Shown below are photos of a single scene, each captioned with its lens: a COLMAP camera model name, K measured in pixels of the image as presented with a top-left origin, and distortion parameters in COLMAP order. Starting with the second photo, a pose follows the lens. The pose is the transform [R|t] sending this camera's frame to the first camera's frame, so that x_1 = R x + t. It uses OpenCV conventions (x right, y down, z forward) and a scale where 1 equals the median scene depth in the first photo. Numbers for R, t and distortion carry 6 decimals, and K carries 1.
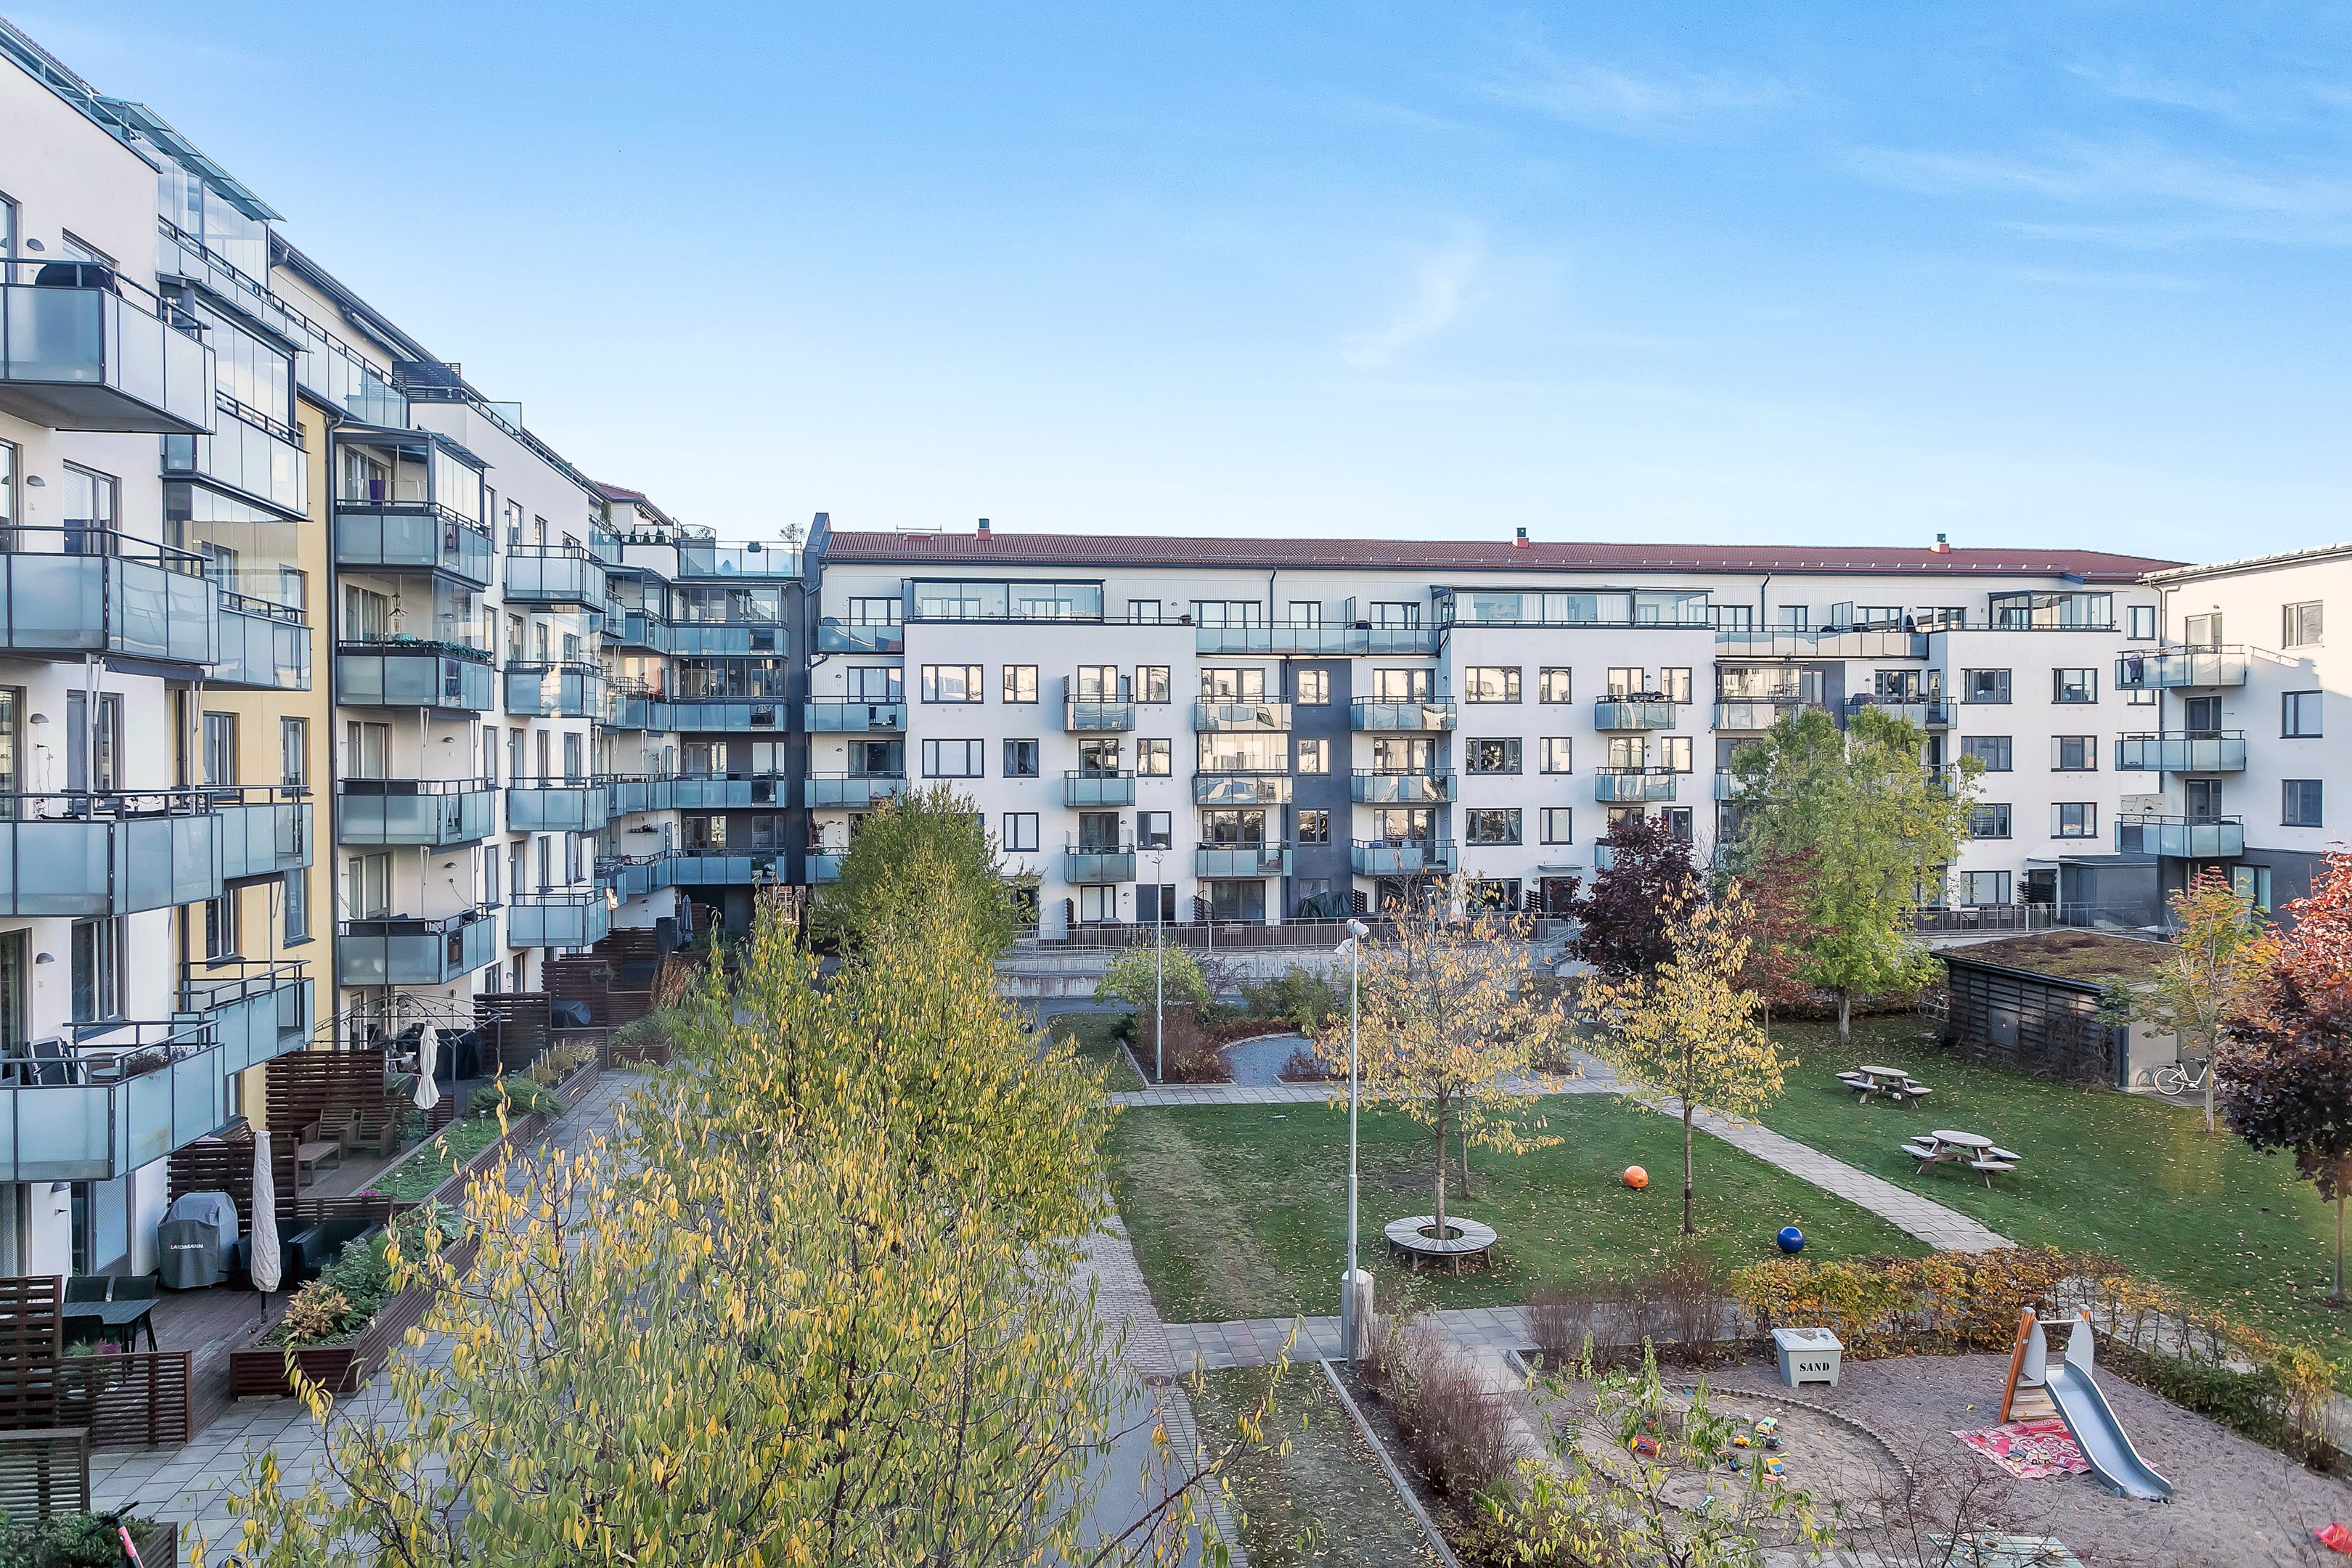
lens RADIAL K [[1552.1, 0, 1176.0], [0, 1552.1, 784.0], [0, 0, 1]] dist [0.006470, 0.002865]
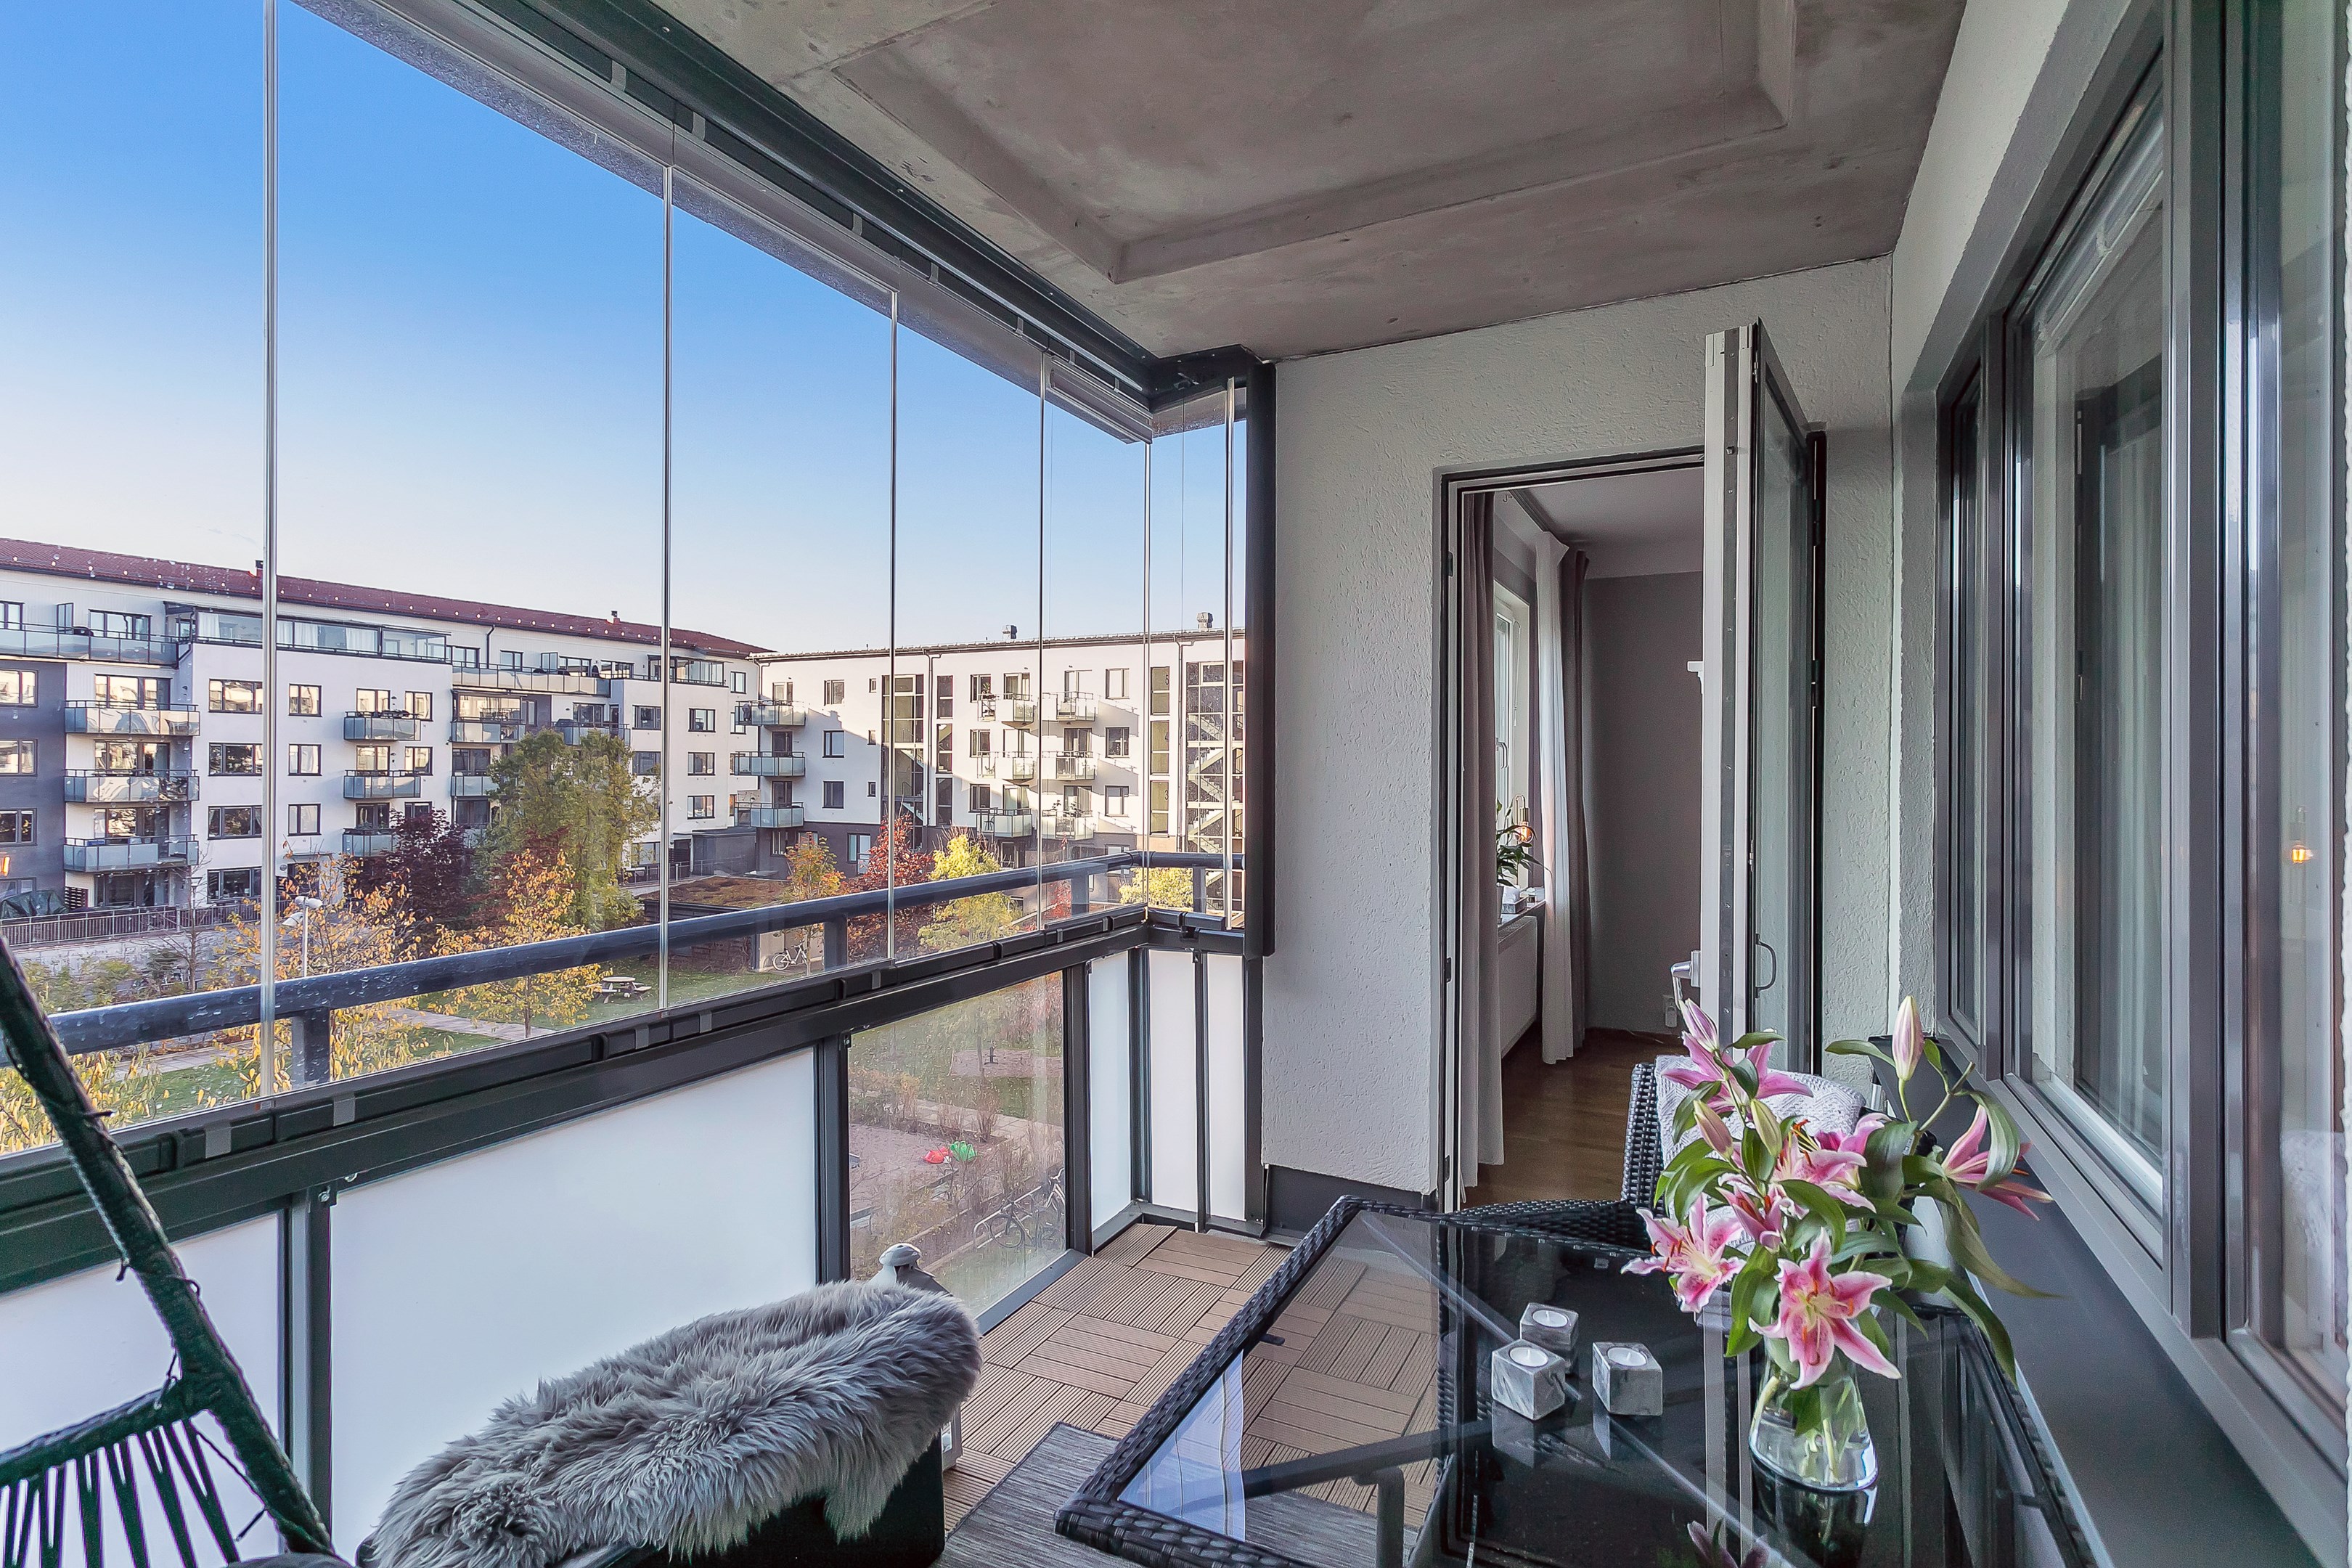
lens RADIAL K [[1113.5, 0, 1176.0], [0, 1113.5, 784.0], [0, 0, 1]] dist [-0.016971, 0.000172]
pose [[0.572824, -0.000772, 0.819678, -0.061258], [0.000122, 1.000000, 0.000857, -0.000746], [-0.819678, -0.000391, 0.572824, -0.020106]]
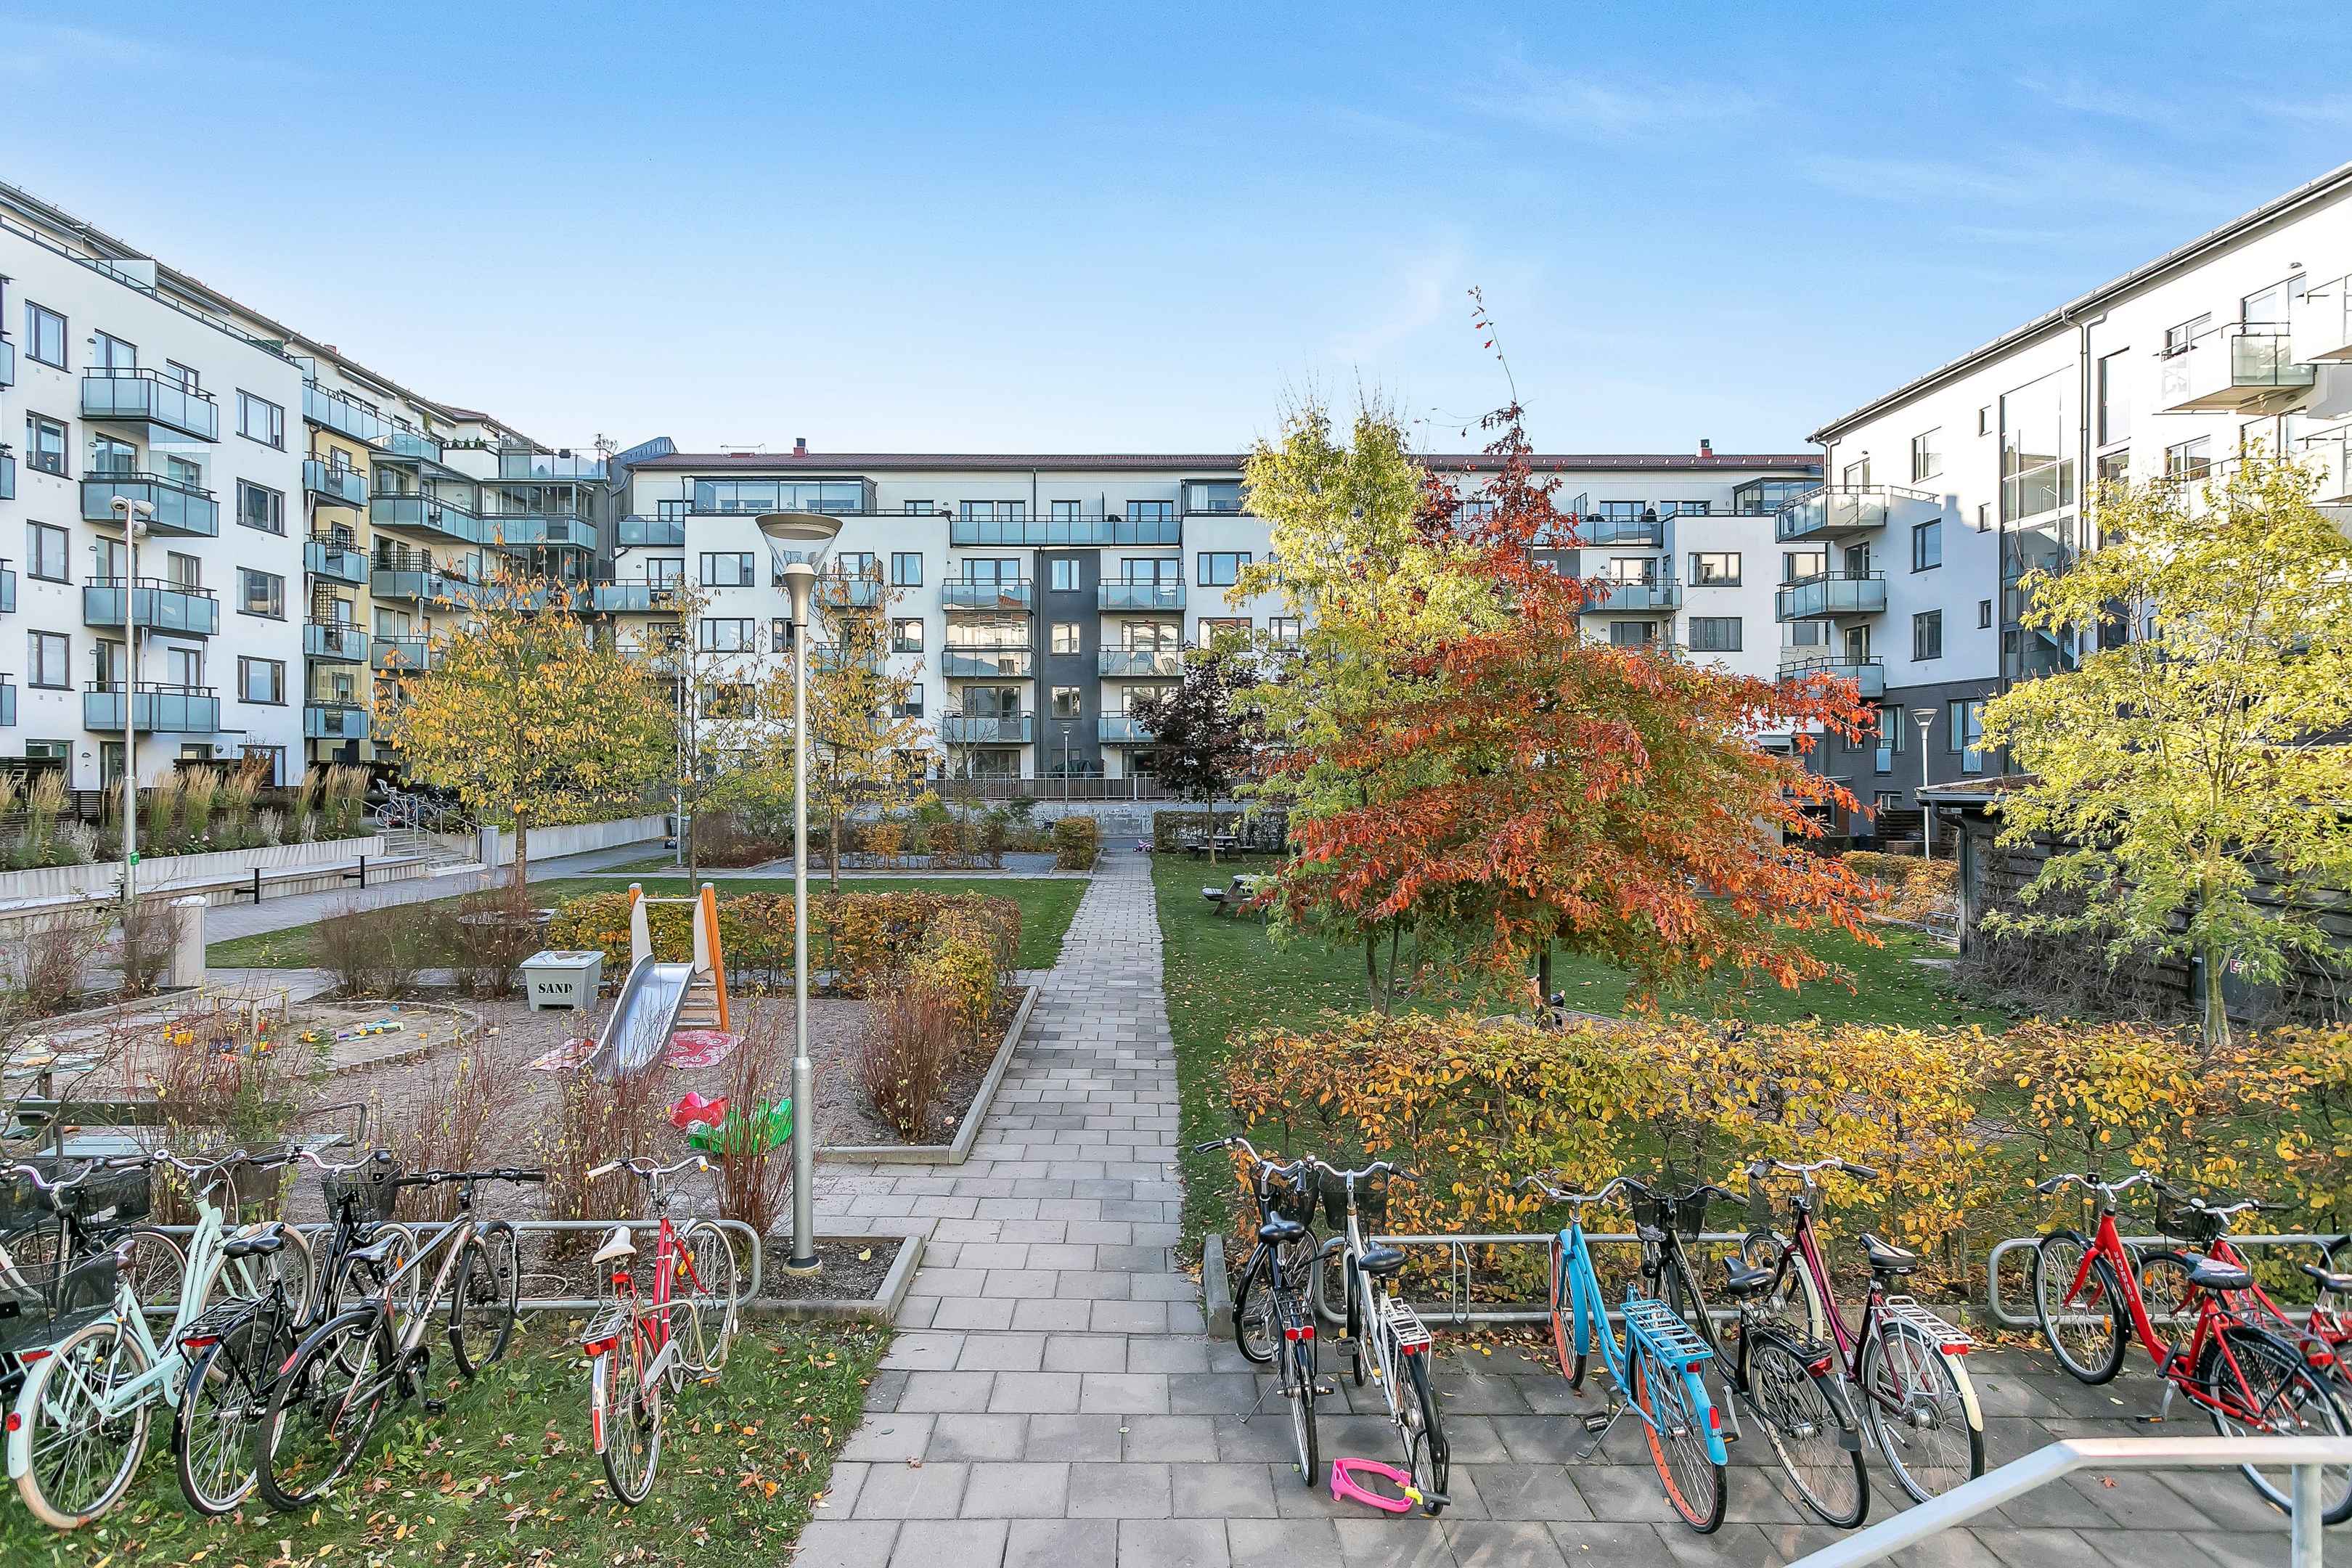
lens RADIAL K [[1281.8, 0, 1176.0], [0, 1281.8, 784.0], [0, 0, 1]] dist [-0.000876, -0.002096]
pose [[0.991191, 0.003842, -0.132388, 0.291675], [-0.004465, 0.999980, -0.004411, 0.090561], [0.132368, 0.004963, 0.991188, 0.108958]]
